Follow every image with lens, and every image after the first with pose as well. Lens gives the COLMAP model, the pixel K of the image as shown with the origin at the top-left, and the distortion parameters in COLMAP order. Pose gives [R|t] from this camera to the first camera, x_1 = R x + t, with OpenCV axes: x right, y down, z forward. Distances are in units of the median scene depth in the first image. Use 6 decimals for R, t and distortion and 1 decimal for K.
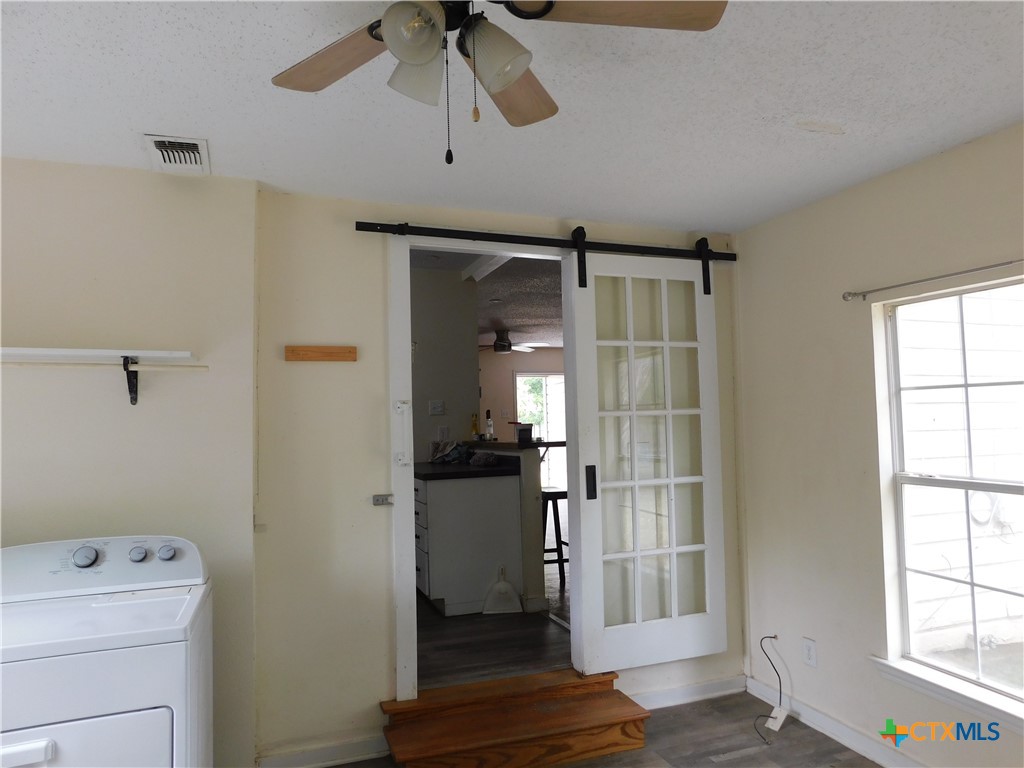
lens RADIAL K [[675.6, 0, 512.0], [0, 675.6, 384.0], [0, 0, 1]] dist [-0.069575, 0.053081]
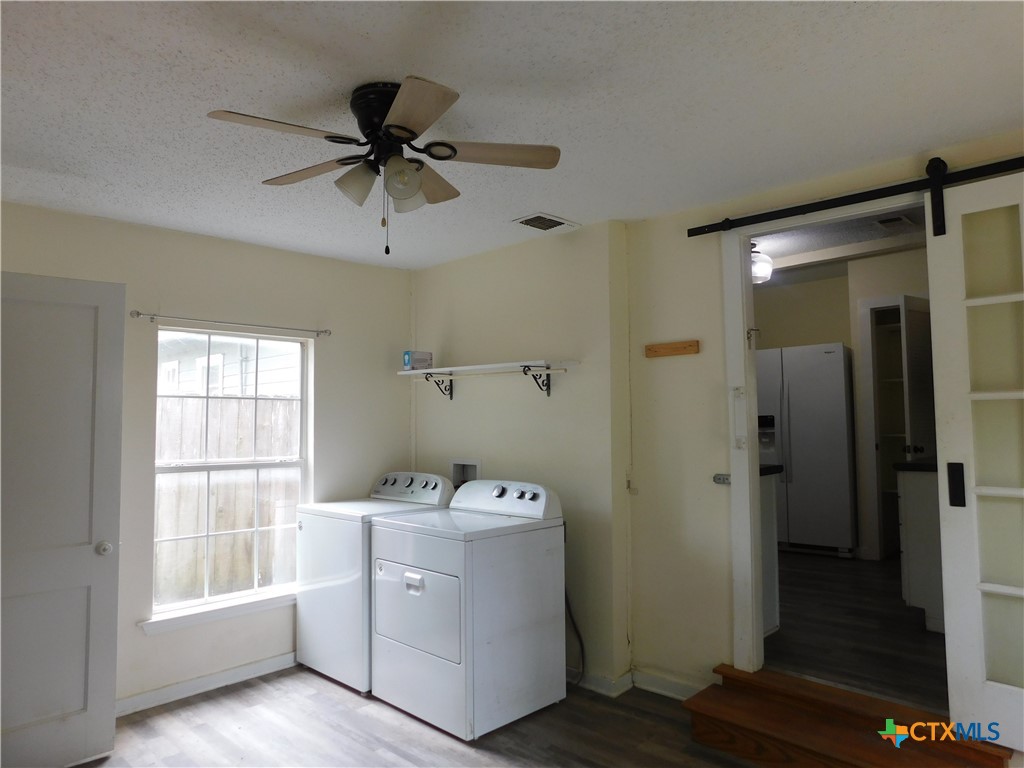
lens RADIAL K [[675.6, 0, 512.0], [0, 675.6, 384.0], [0, 0, 1]] dist [-0.069575, 0.053081]
pose [[0.428286, -0.028074, -0.903207, 0.644494], [0.056144, 0.998413, -0.004411, 0.004894], [0.901898, -0.048820, 0.429182, 0.237795]]
